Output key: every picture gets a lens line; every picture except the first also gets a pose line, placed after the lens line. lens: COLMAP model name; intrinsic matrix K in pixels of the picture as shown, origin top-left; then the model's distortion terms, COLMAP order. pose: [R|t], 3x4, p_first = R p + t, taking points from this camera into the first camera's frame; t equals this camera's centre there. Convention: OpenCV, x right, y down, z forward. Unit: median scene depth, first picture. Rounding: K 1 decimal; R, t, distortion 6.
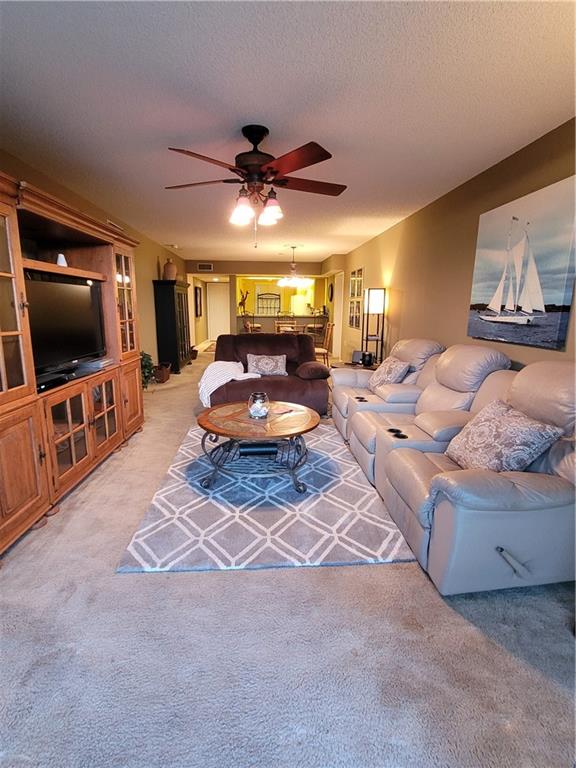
lens RADIAL K [[367.9, 0, 279.8], [0, 367.9, 381.9], [0, 0, 1]] dist [0.001975, 0.000315]
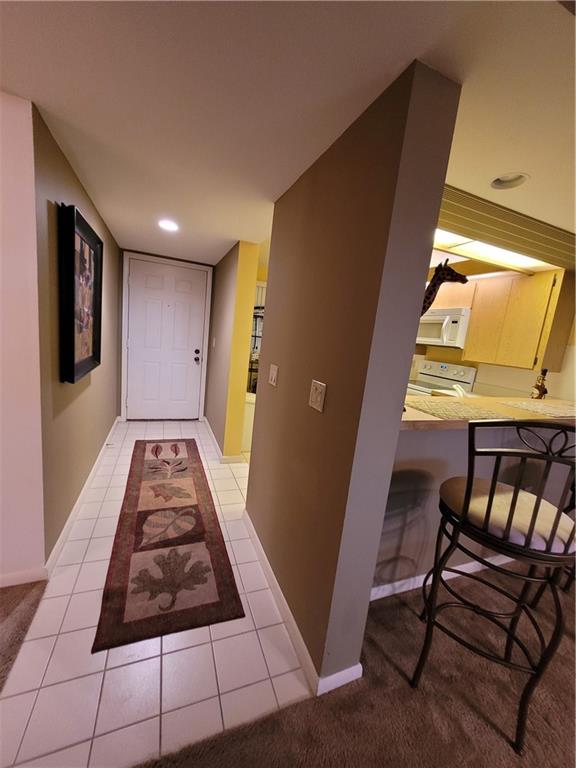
lens RADIAL K [[301.2, 0, 283.5], [0, 301.2, 381.6], [0, 0, 1]] dist [0.002268, 0.000359]
pose [[0.945712, 0.040938, 0.322418, -0.741176], [-0.031589, 0.998916, -0.034179, -0.750960], [-0.323467, 0.022139, 0.945980, 3.548036]]
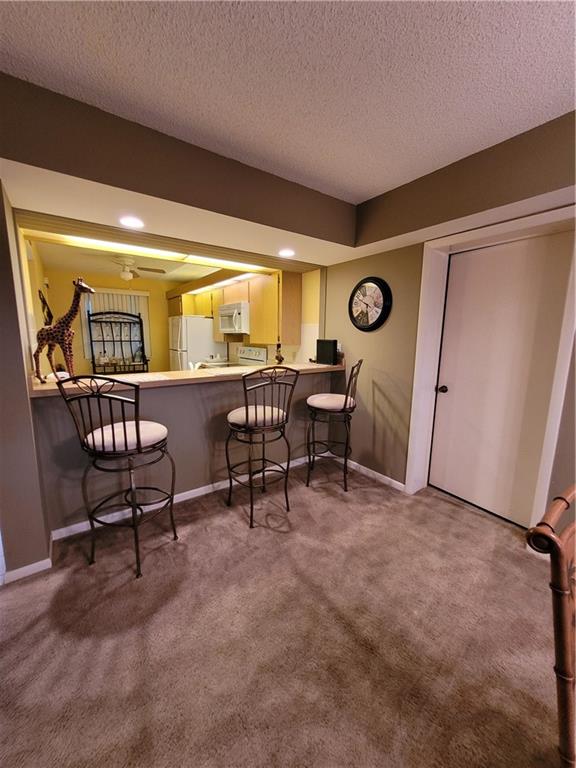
lens RADIAL K [[301.2, 0, 283.5], [0, 301.2, 381.6], [0, 0, 1]] dist [0.002268, 0.000359]
pose [[0.843409, -0.085616, 0.530406, -0.339728], [0.108915, 0.993969, -0.012746, -0.667116], [-0.526116, 0.068519, 0.847648, 3.072217]]
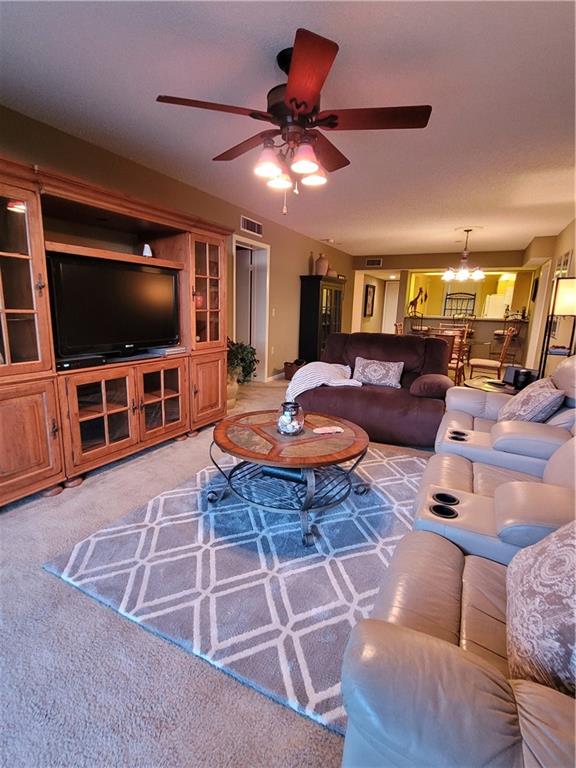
lens RADIAL K [[367.9, 0, 279.8], [0, 367.9, 381.9], [0, 0, 1]] dist [0.001975, 0.000315]
pose [[0.857263, 0.119754, -0.500759, 0.347142], [-0.123143, 0.992037, 0.026429, -0.035705], [0.499936, 0.039008, 0.865183, 0.334819]]
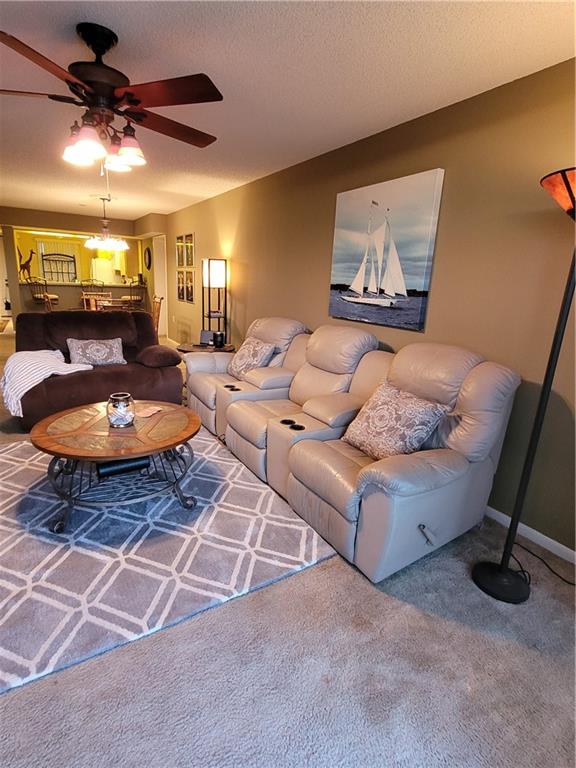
lens RADIAL K [[399.2, 0, 280.4], [0, 399.2, 382.3], [0, 0, 1]] dist [0.002849, -0.001074]
pose [[0.882829, -0.086374, 0.461684, -0.159774], [0.057055, 0.995388, 0.077122, -0.045170], [-0.466216, -0.041744, 0.883685, 0.113848]]
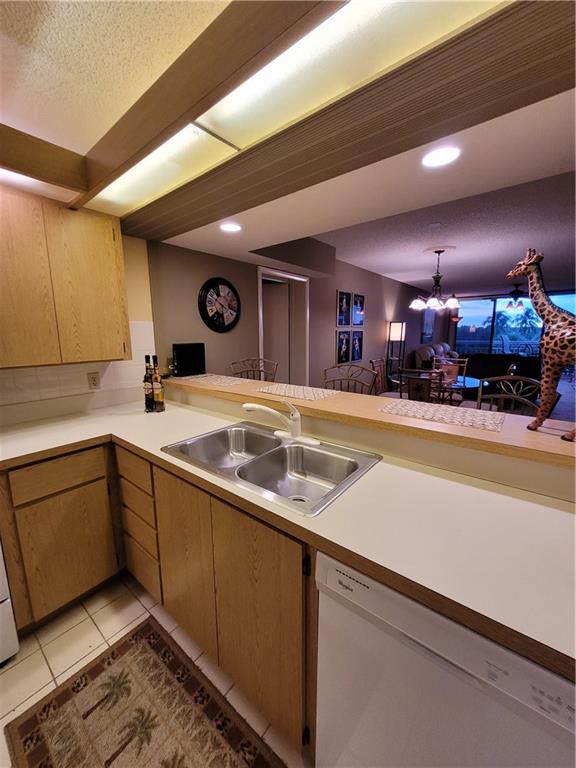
lens RADIAL K [[301.2, 0, 283.5], [0, 301.2, 381.6], [0, 0, 1]] dist [0.002268, 0.000359]
pose [[-0.742364, -0.114662, 0.660112, -0.395967], [0.137720, 0.938093, 0.317828, -0.983062], [-0.655690, 0.326854, -0.680615, 4.505833]]
